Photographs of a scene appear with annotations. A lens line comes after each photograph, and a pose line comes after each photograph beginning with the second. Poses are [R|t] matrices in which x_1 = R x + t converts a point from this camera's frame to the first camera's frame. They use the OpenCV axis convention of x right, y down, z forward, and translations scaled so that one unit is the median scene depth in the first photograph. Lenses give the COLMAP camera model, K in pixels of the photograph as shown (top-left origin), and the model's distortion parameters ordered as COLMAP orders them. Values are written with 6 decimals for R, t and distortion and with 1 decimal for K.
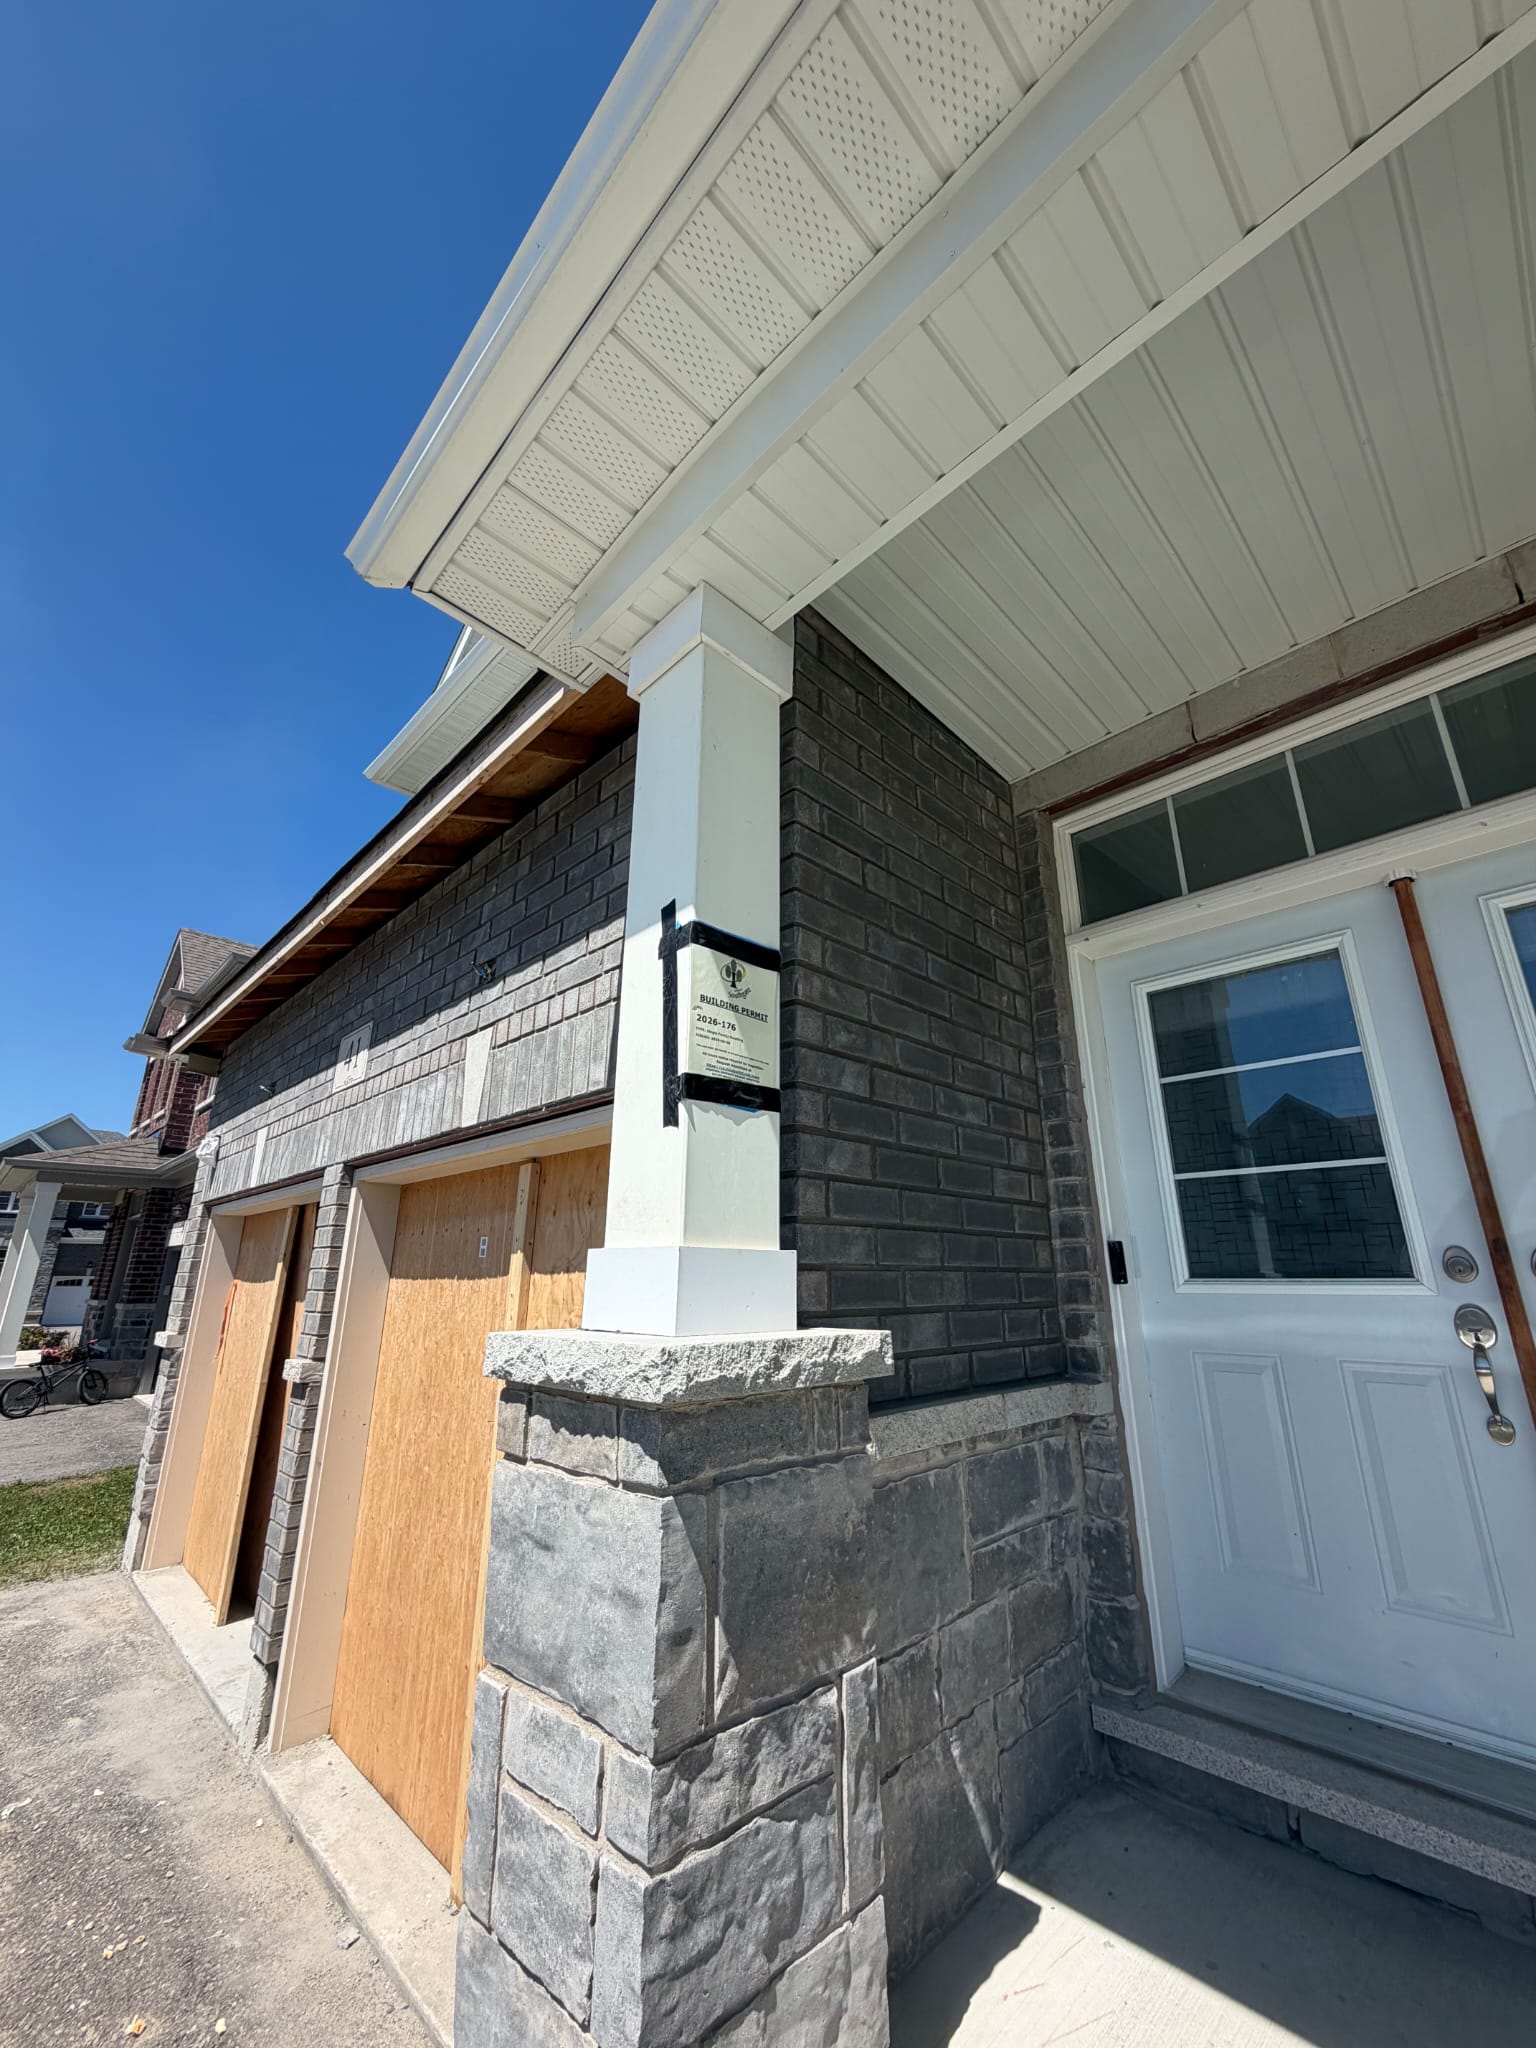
lens RADIAL K [[806.7, 0, 768.0], [0, 806.7, 1024.0], [0, 0, 1]] dist [0.000893, 0.000075]
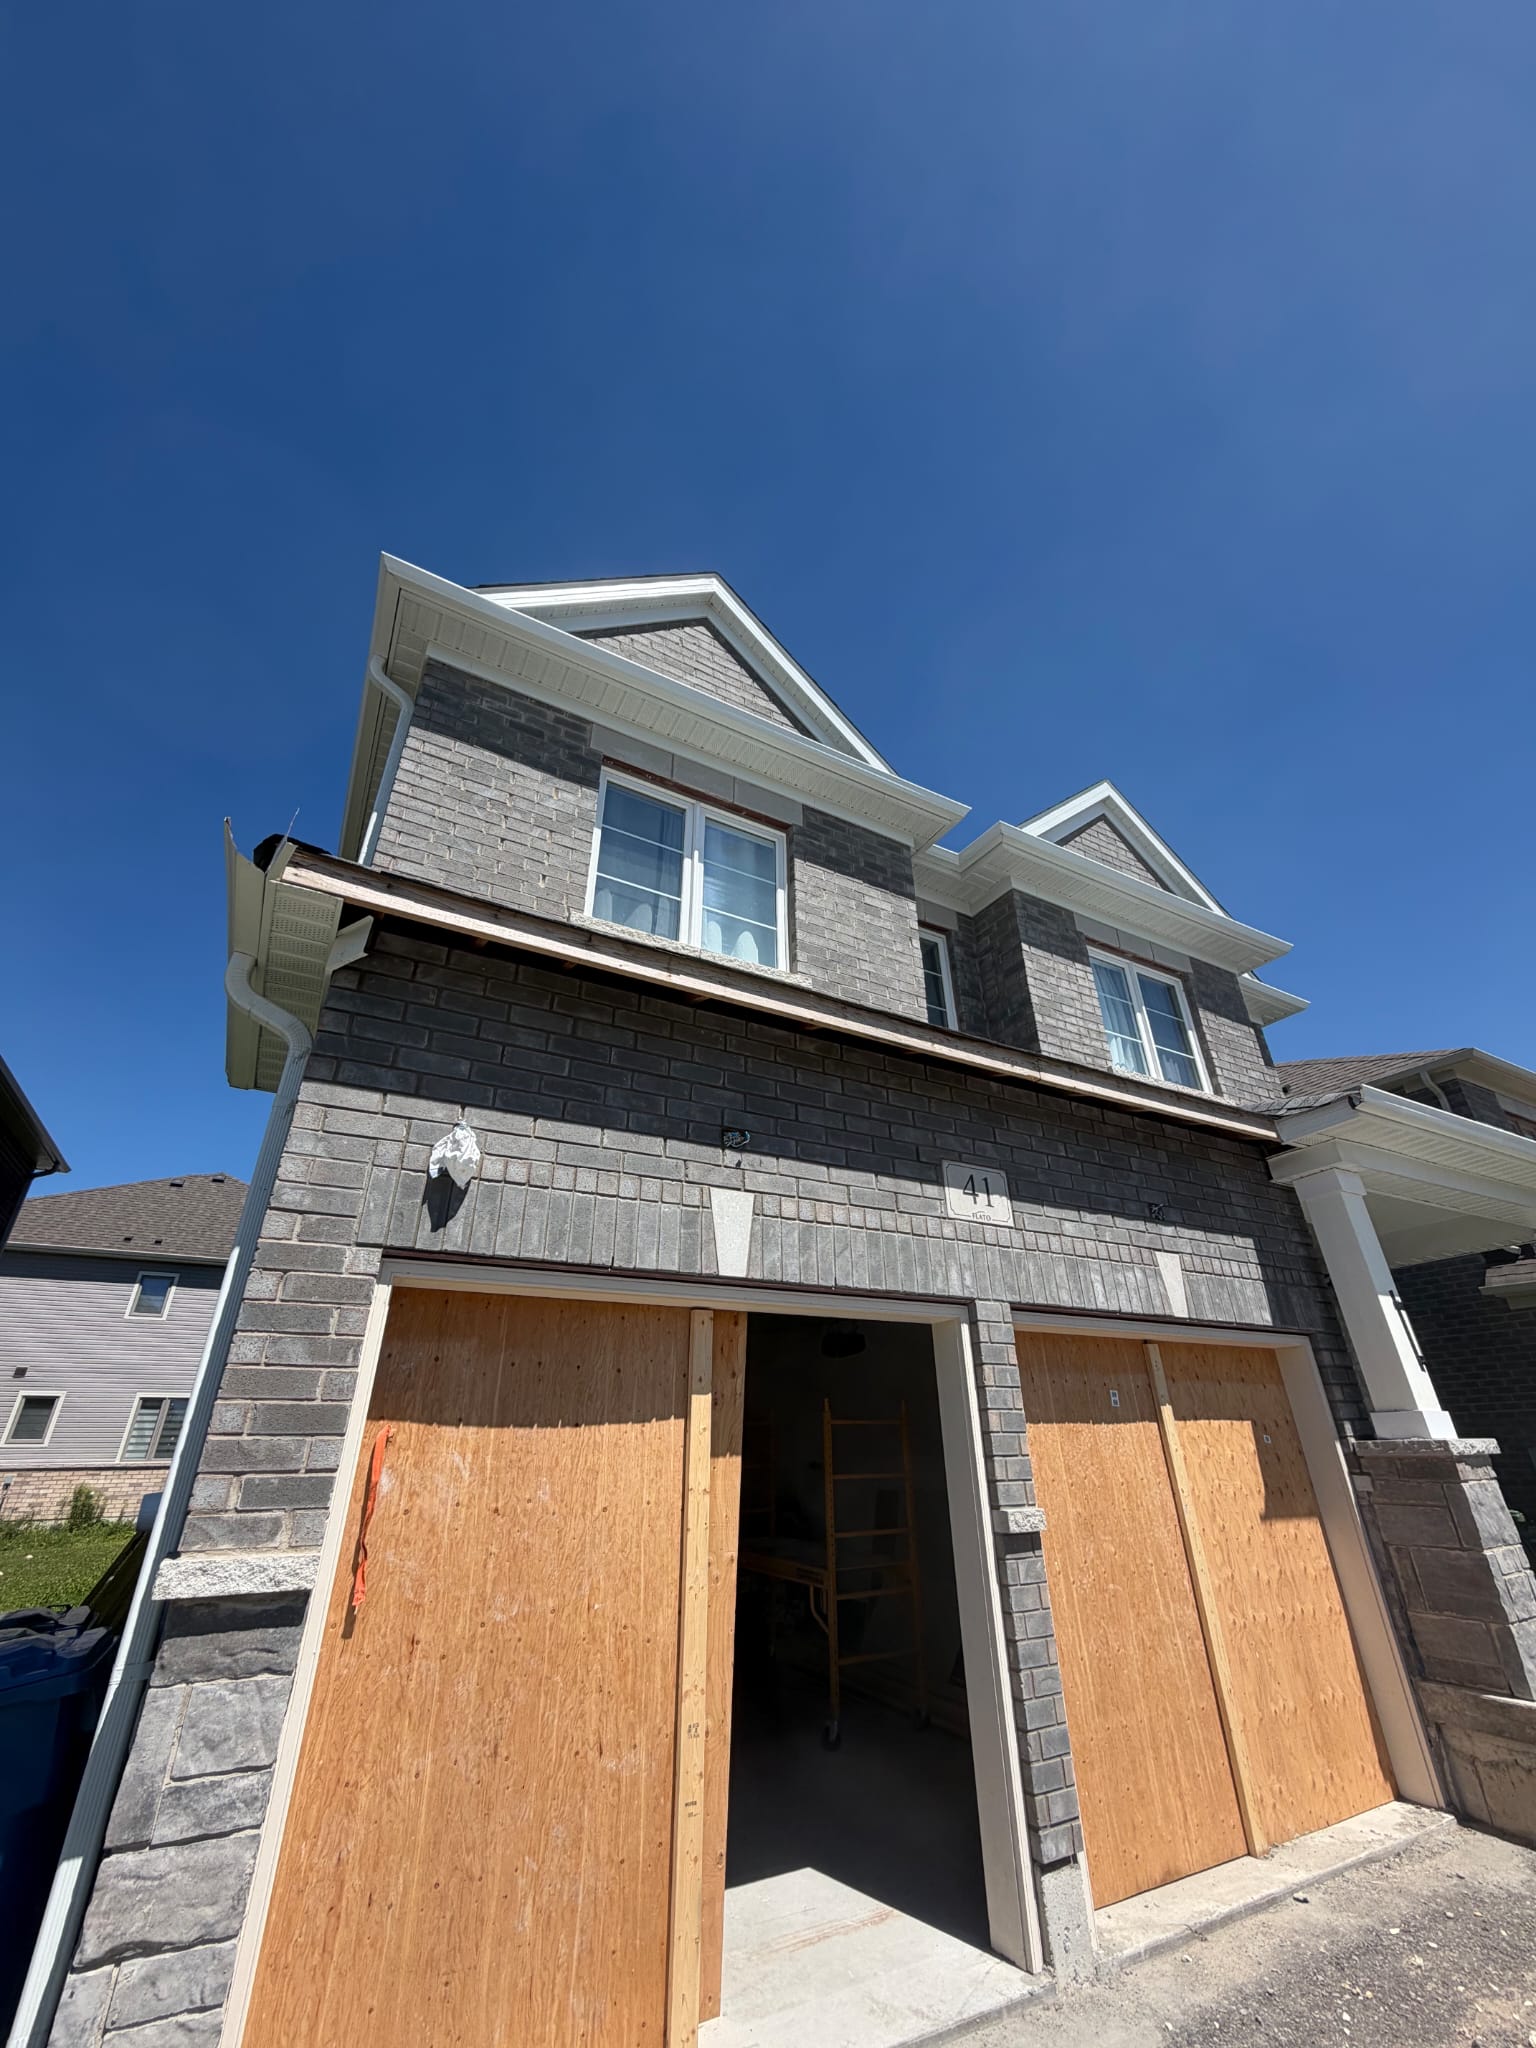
lens RADIAL K [[806.7, 0, 768.0], [0, 806.7, 1024.0], [0, 0, 1]] dist [0.000893, 0.000075]
pose [[0.275495, 0.442054, 0.853634, -2.386359], [-0.283137, 0.885920, -0.367396, 0.465223], [-0.918660, -0.140479, 0.369228, 1.366134]]
